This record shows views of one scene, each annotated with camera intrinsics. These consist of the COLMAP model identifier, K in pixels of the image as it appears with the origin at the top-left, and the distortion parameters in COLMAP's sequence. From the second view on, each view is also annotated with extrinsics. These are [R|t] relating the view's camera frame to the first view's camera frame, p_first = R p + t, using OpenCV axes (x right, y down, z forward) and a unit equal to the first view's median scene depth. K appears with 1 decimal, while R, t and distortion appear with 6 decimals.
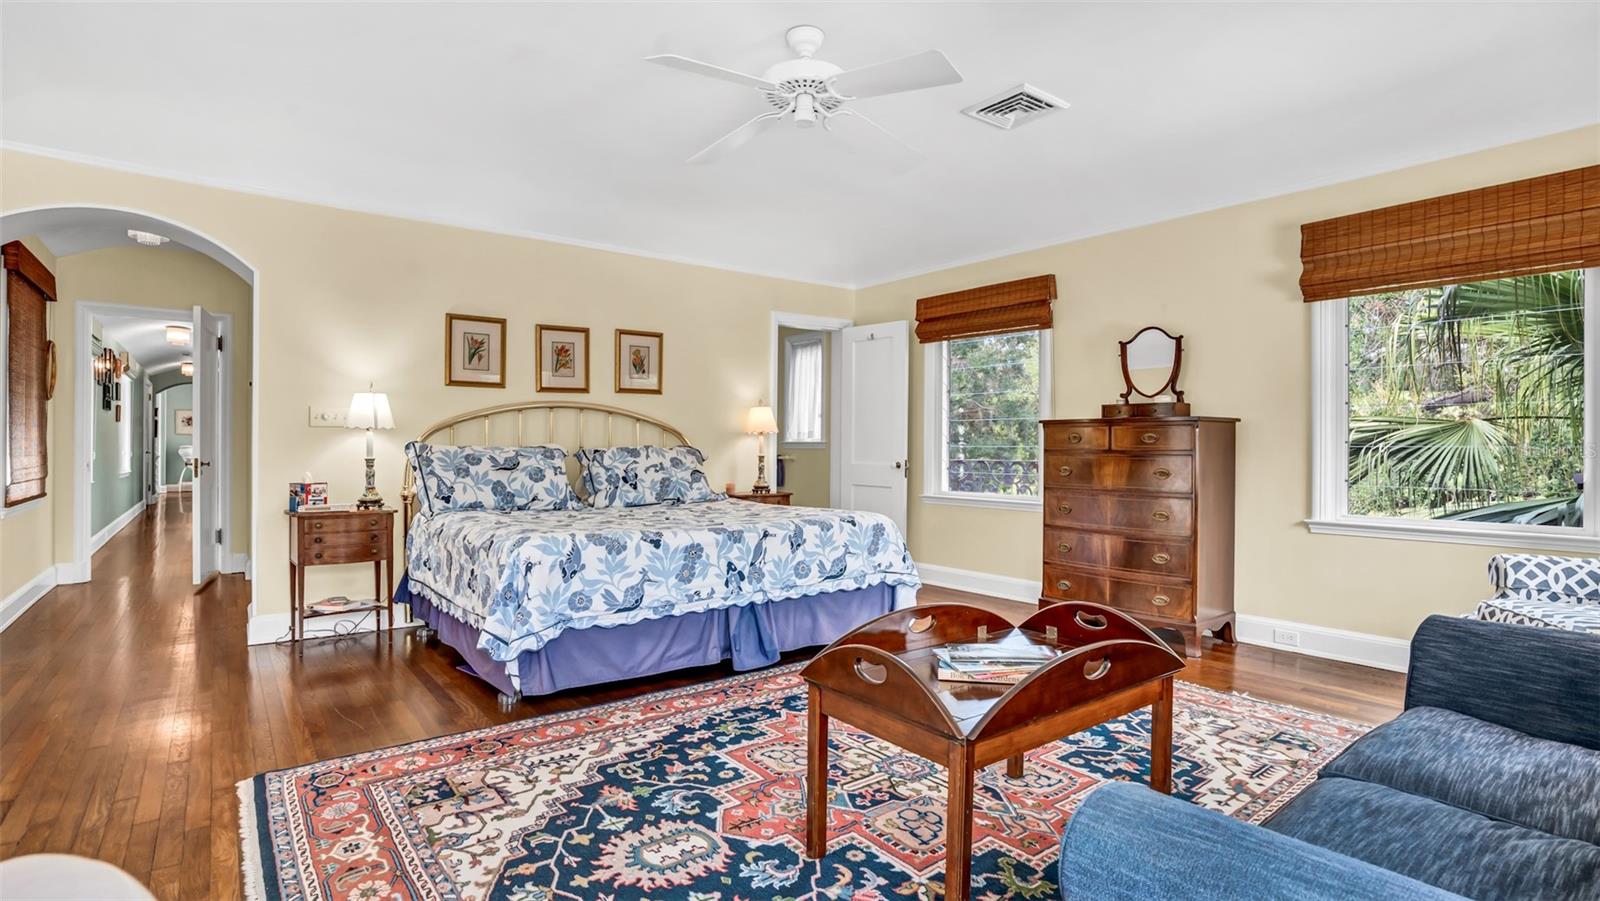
lens RADIAL K [[782.4, 0, 777.3], [0, 782.4, 449.3], [0, 0, 1]] dist [-0.050906, 0.014872]
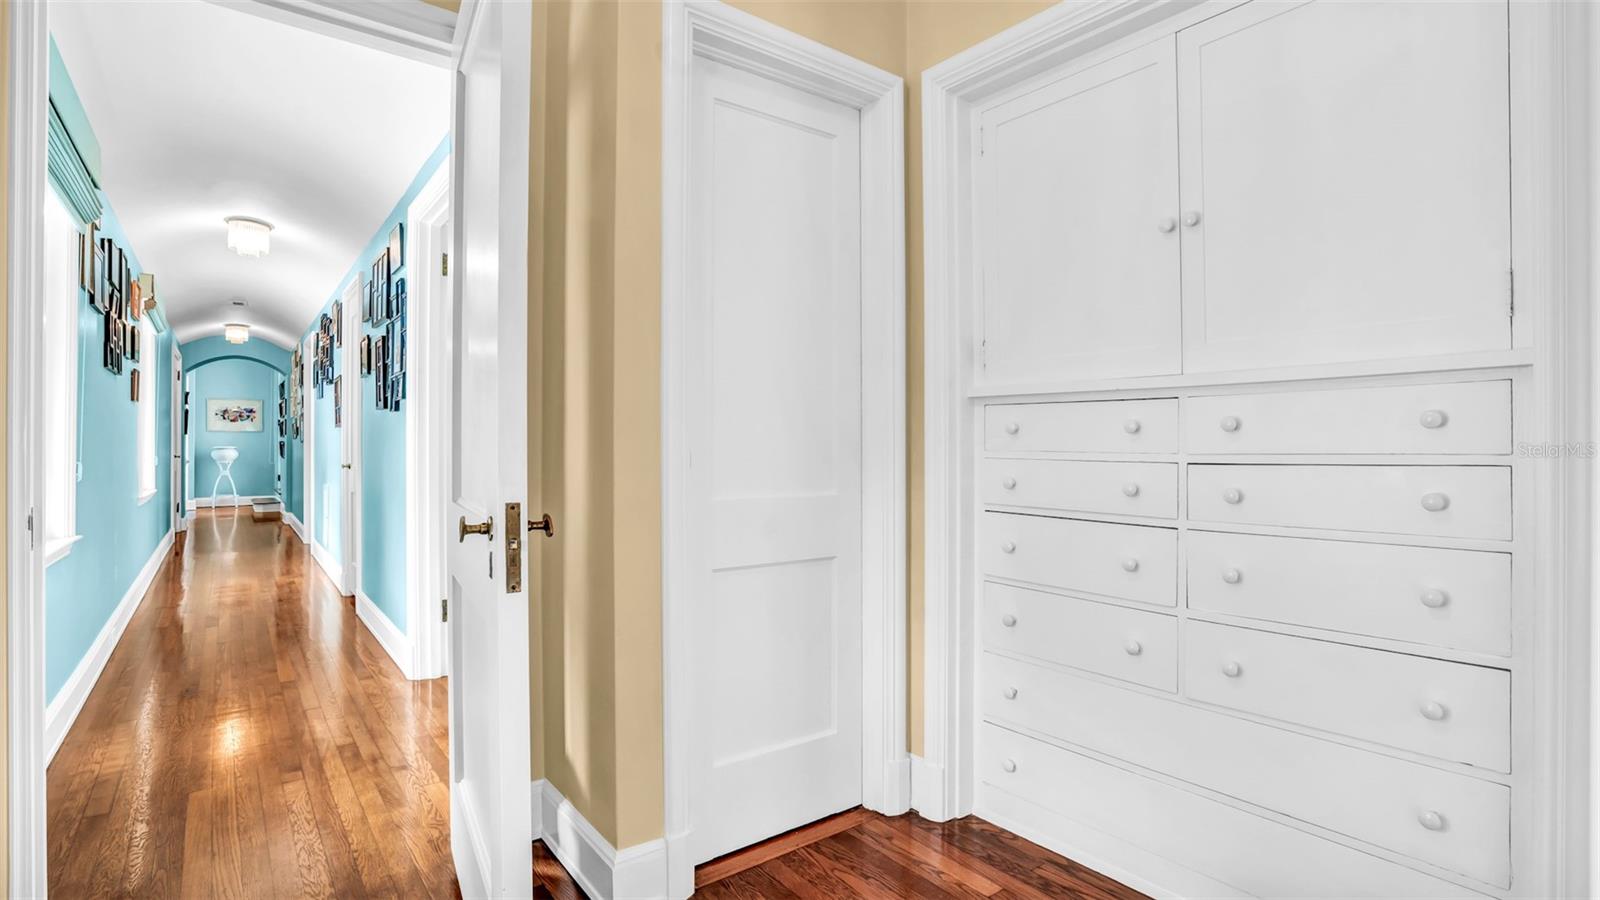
lens RADIAL K [[782.4, 0, 805.2], [0, 782.4, 446.3], [0, 0, 1]] dist [-0.050906, 0.014872]
pose [[0.999902, -0.003688, 0.013520, -1.103414], [0.003706, 0.999992, -0.001252, -0.007568], [-0.013516, 0.001302, 0.999908, 1.256196]]
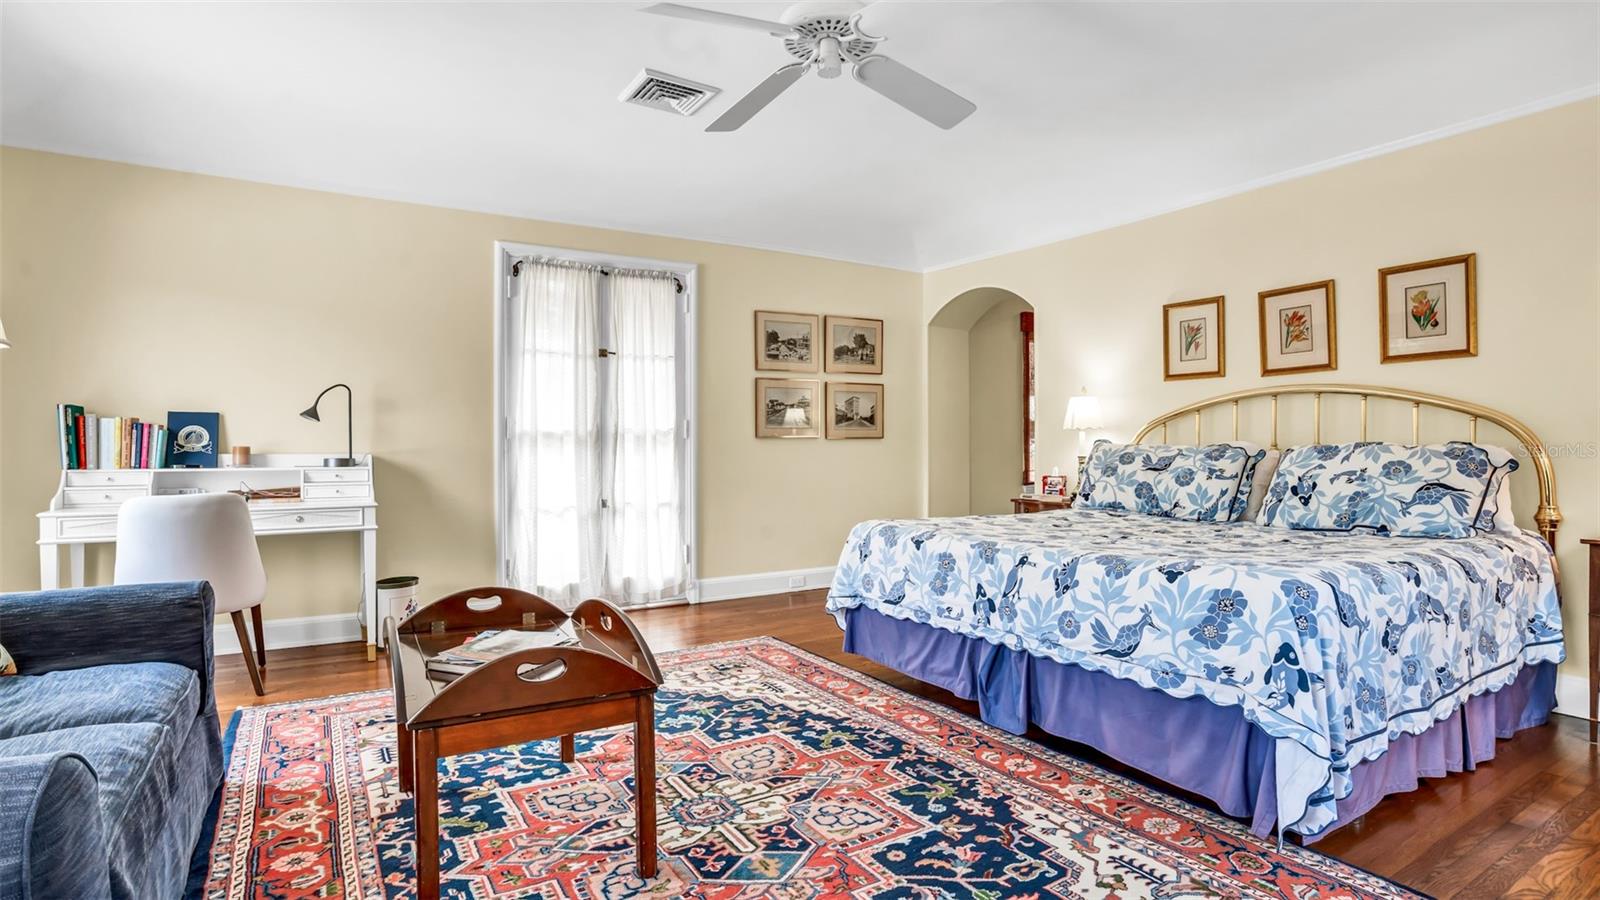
lens RADIAL K [[782.4, 0, 815.3], [0, 782.4, 454.7], [0, 0, 1]] dist [-0.050906, 0.014872]
pose [[-0.078436, 0.006766, -0.996896, 0.785365], [-0.001005, 0.999976, 0.006866, 0.003126], [0.996919, 0.001540, -0.078427, 0.914617]]
